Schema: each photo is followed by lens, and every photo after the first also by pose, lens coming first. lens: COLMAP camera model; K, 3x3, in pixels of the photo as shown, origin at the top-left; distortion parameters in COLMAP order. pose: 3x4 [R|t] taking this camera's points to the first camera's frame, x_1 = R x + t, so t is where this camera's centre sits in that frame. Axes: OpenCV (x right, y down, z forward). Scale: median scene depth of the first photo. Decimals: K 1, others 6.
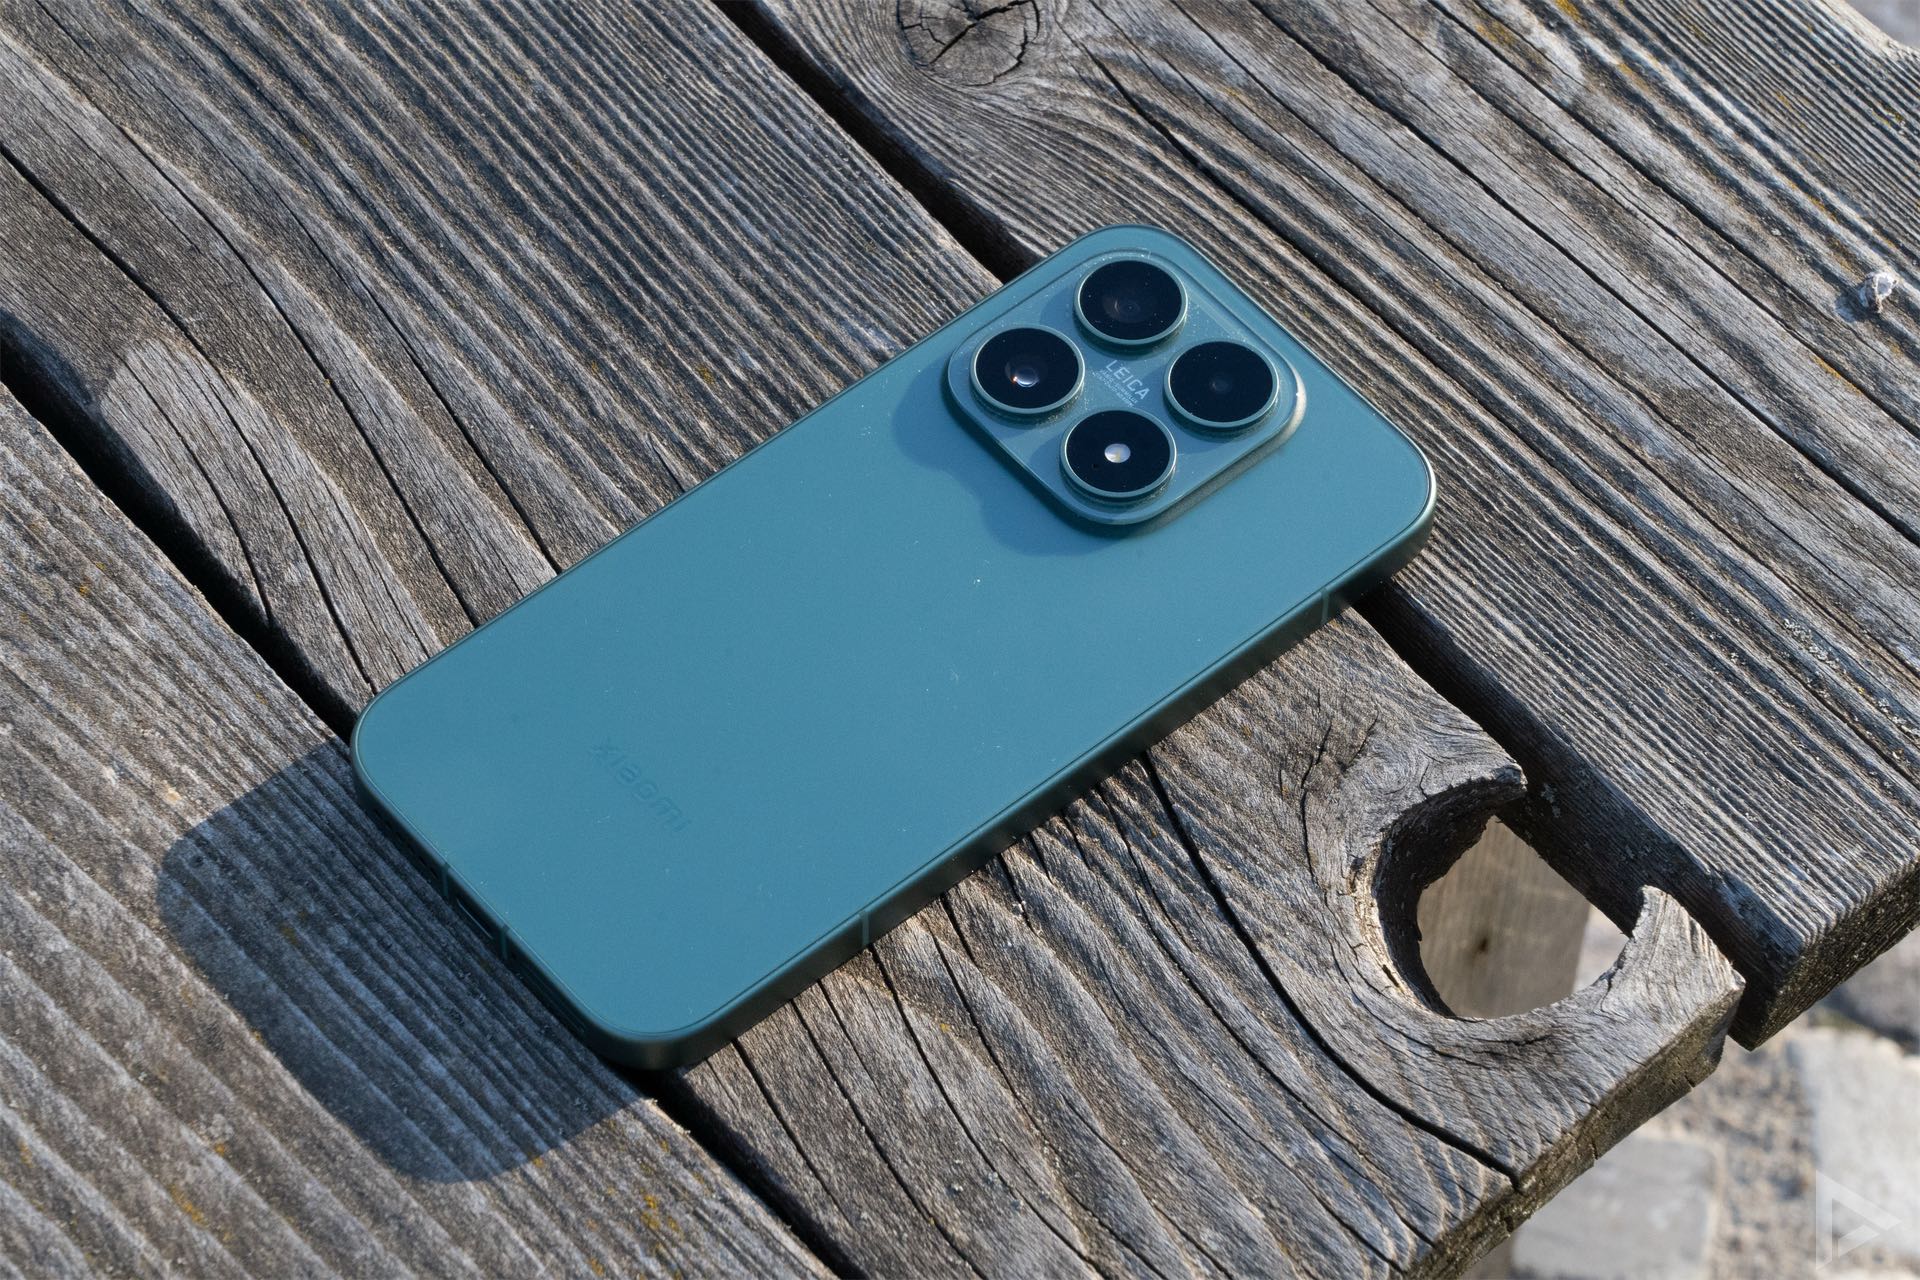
lens RADIAL K [[5611.5, 0, 960.0], [0, 5611.5, 640.0], [0, 0, 1]] dist [0.078240, 0.240315]
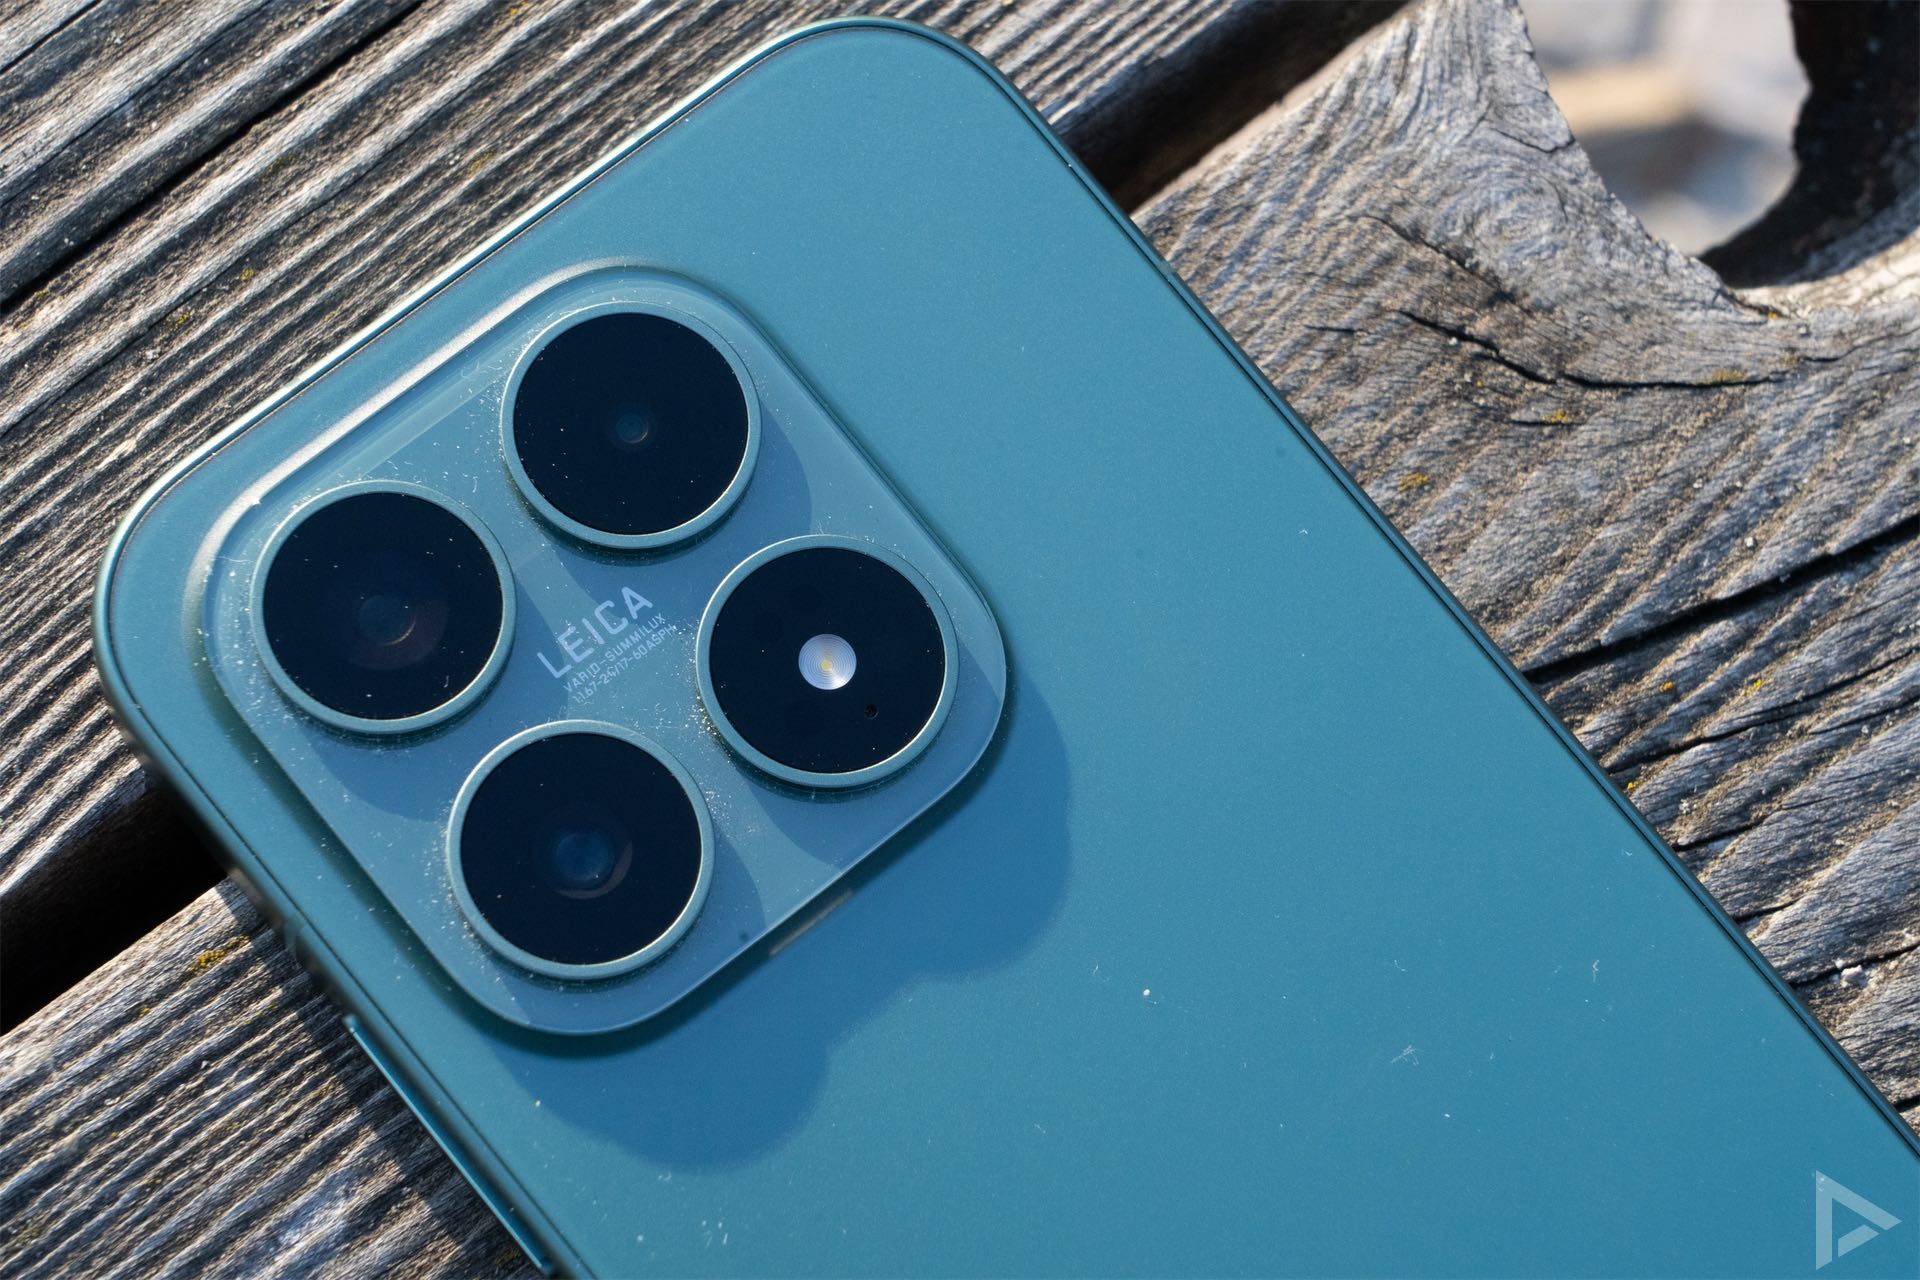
lens RADIAL K [[5611.5, 0, 960.0], [0, 5611.5, 640.0], [0, 0, 1]] dist [0.078240, 0.240315]
pose [[0.019974, -0.962201, 0.271606, -0.089418], [0.753275, 0.193109, 0.628718, -0.301498], [-0.657403, 0.192036, 0.728659, 0.667681]]
